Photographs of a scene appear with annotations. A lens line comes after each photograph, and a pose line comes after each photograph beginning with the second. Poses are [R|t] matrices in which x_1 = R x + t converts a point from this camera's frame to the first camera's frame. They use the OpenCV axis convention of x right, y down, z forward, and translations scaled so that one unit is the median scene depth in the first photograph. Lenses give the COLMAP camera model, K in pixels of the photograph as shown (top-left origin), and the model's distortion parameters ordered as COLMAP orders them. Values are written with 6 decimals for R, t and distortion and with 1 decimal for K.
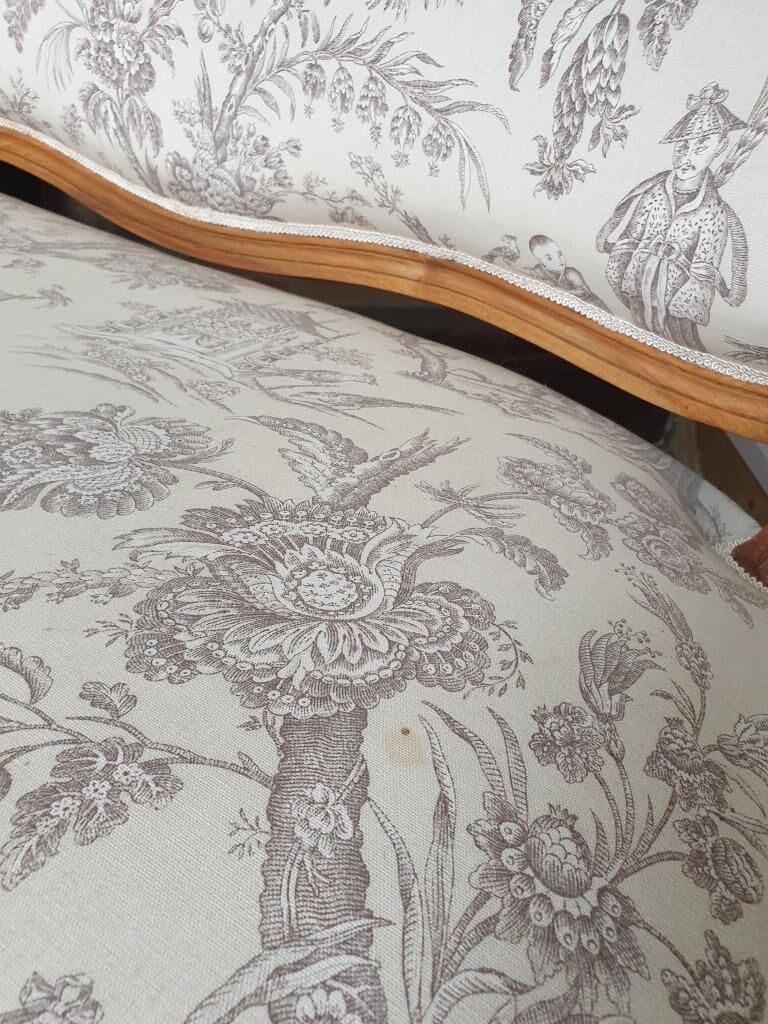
lens RADIAL K [[811.0, 0, 387.6], [0, 811.0, 527.4], [0, 0, 1]] dist [-0.003797, 0.013516]
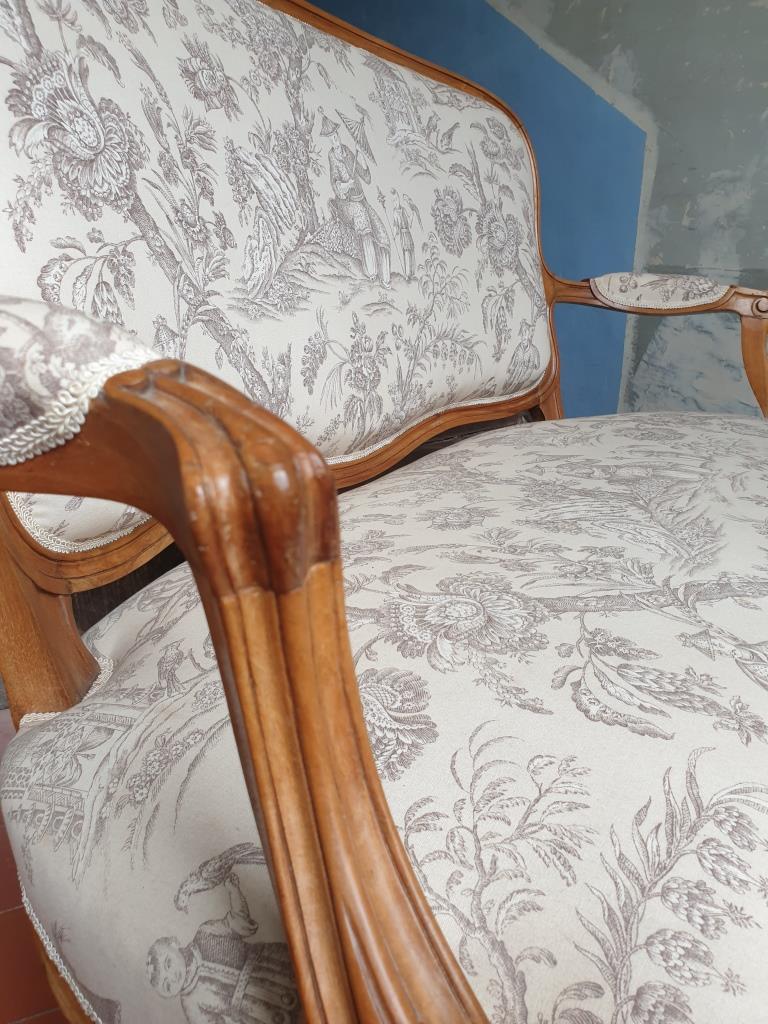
lens RADIAL K [[786.7, 0, 360.9], [0, 786.7, 540.9], [0, 0, 1]] dist [-0.046605, 0.059877]
pose [[-0.087805, -0.369969, 0.924885, -2.281031], [0.598469, 0.722634, 0.345882, -1.060689], [-0.796320, 0.583886, 0.157964, 1.151281]]
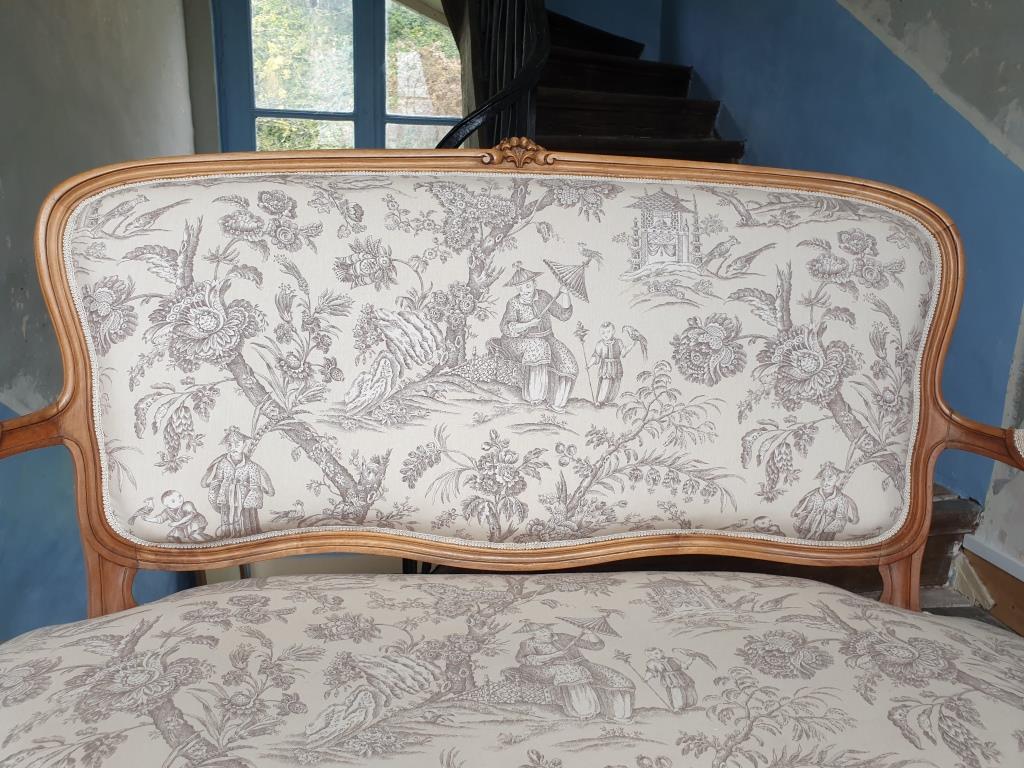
lens RADIAL K [[793.5, 0, 514.0], [0, 793.5, 381.4], [0, 0, 1]] dist [0.168701, -0.522146]
pose [[0.763435, -0.171779, 0.622623, -1.689507], [0.397141, 0.885066, -0.242771, -0.389914], [-0.509359, 0.432609, 0.743910, -0.570364]]
